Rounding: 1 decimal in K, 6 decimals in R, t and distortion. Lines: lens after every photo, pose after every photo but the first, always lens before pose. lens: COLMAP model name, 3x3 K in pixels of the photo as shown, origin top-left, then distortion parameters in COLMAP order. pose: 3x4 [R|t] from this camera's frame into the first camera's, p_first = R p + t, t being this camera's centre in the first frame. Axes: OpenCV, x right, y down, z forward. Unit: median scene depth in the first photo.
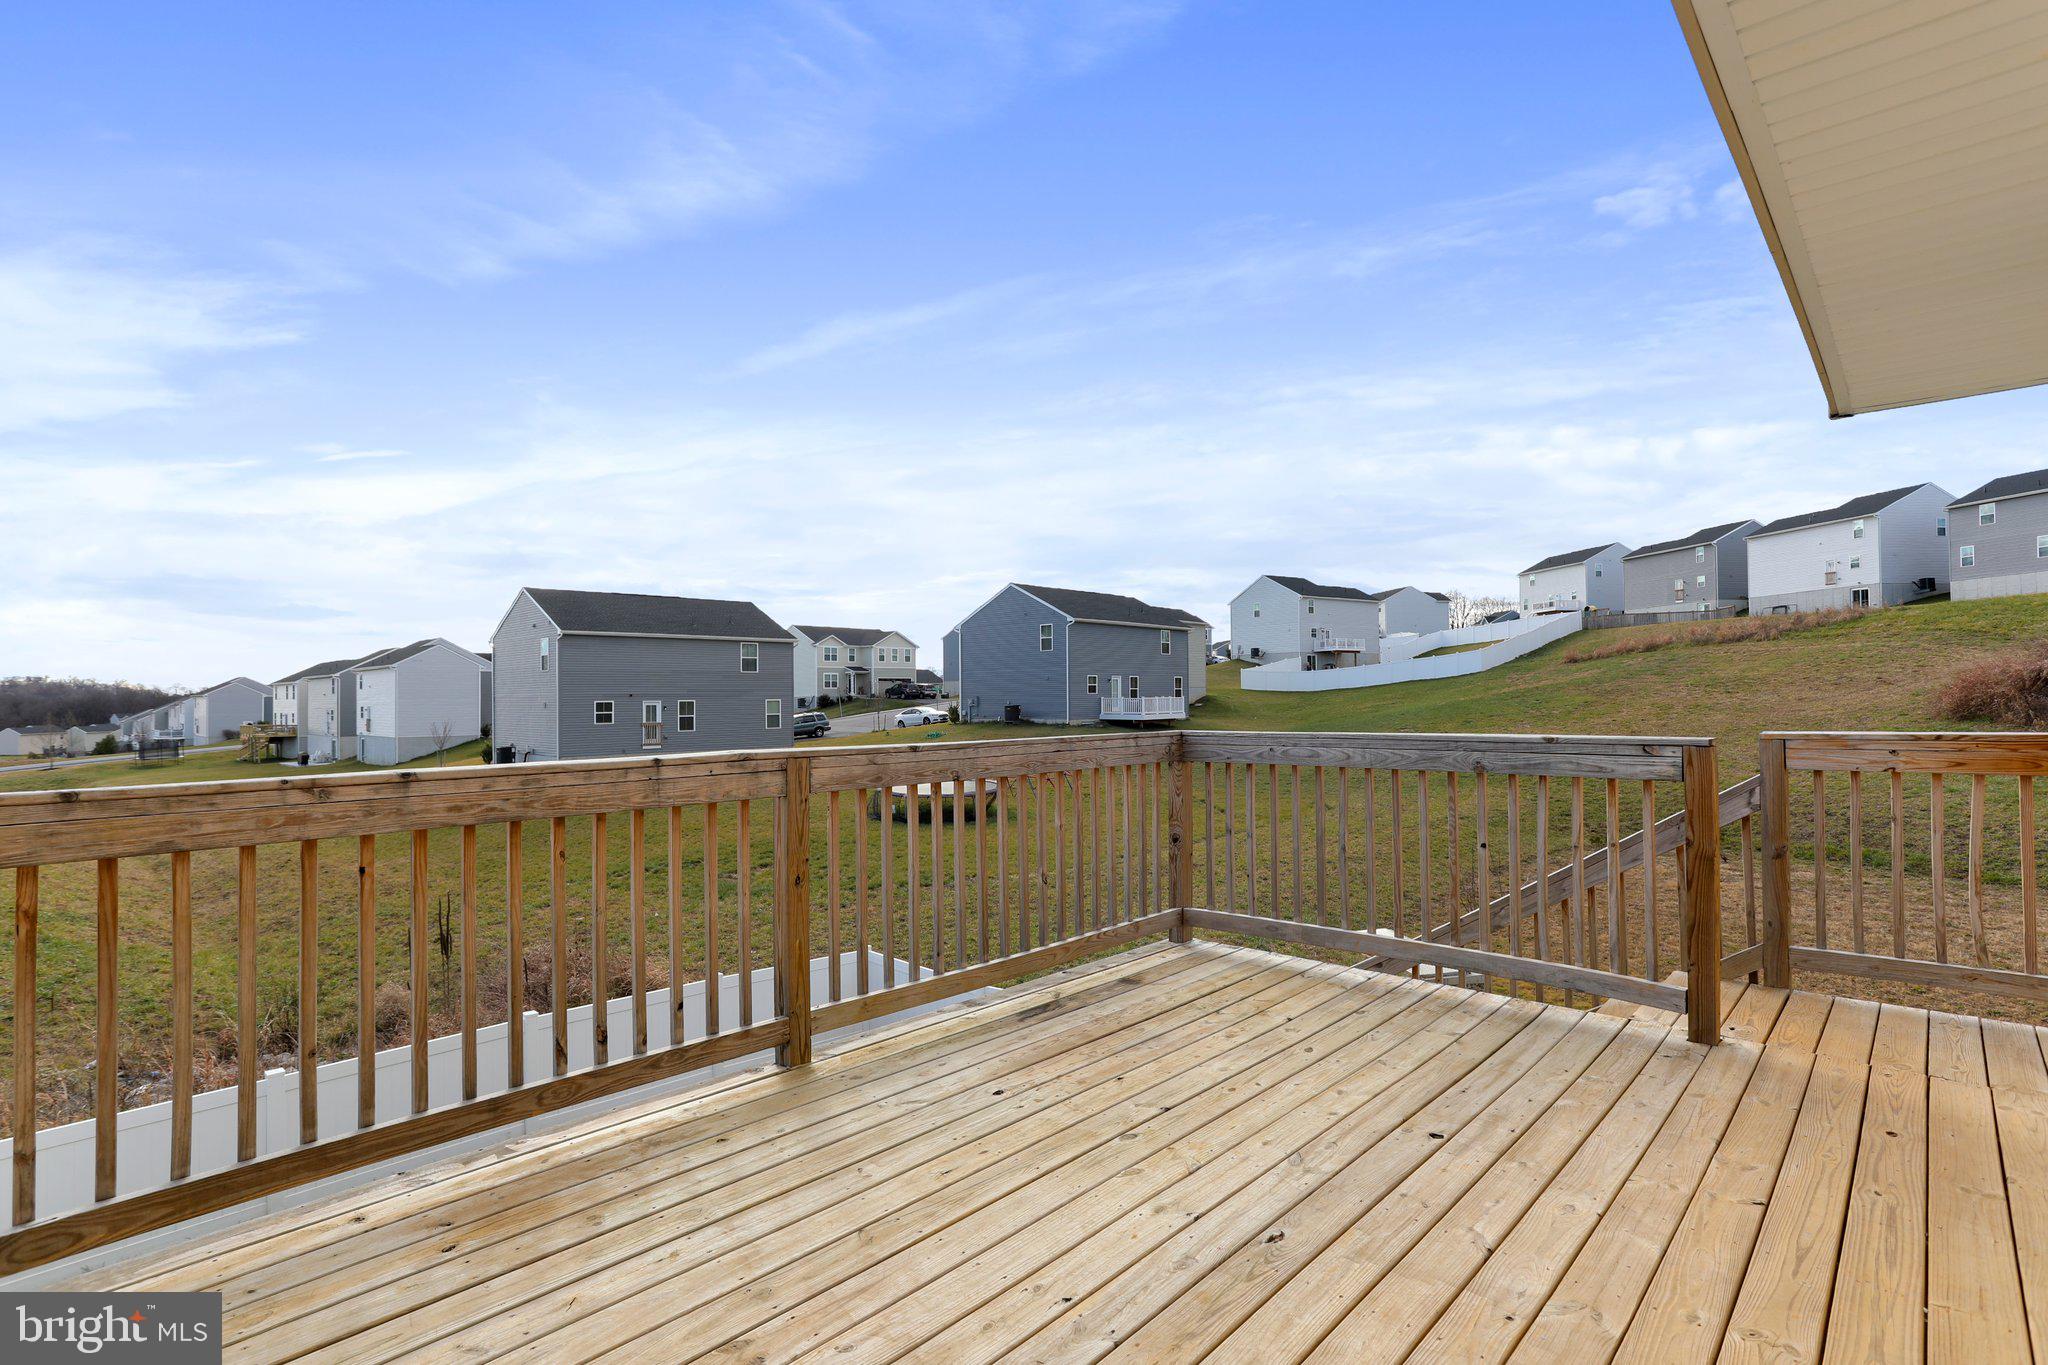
lens RADIAL K [[1022.5, 0, 963.0], [0, 1022.5, 699.2], [0, 0, 1]] dist [-0.055894, 0.036883]
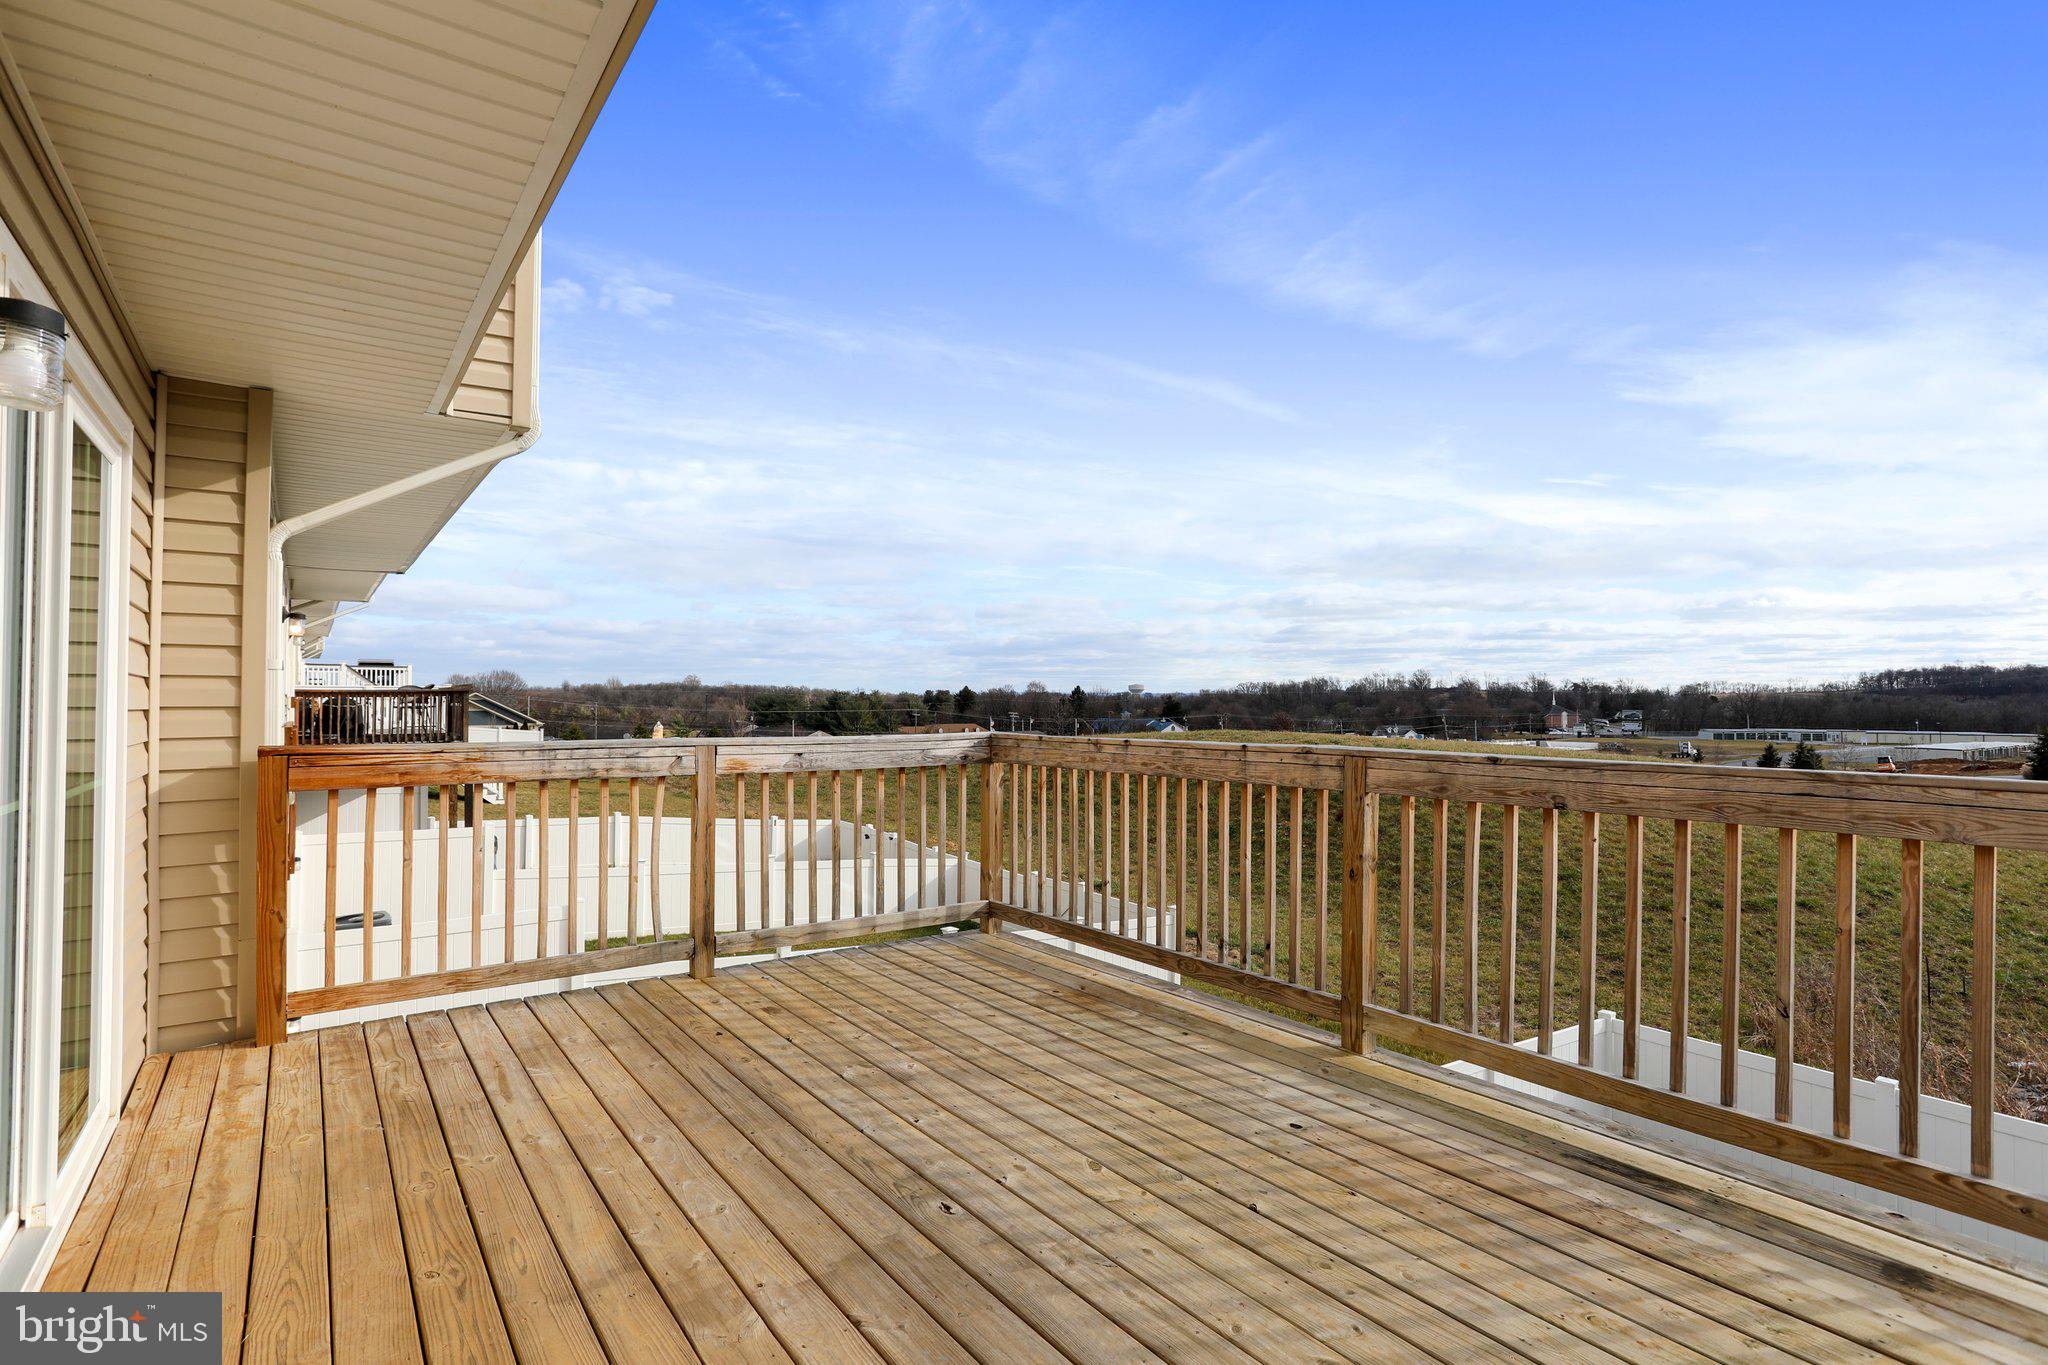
lens RADIAL K [[991.1, 0, 1015.9], [0, 991.1, 693.4], [0, 0, 1]] dist [-0.057031, 0.032563]
pose [[-0.163946, 0.004909, -0.986457, 0.850266], [0.003736, 0.999984, 0.004355, -0.011793], [0.986462, -0.002971, -0.163961, 0.793101]]
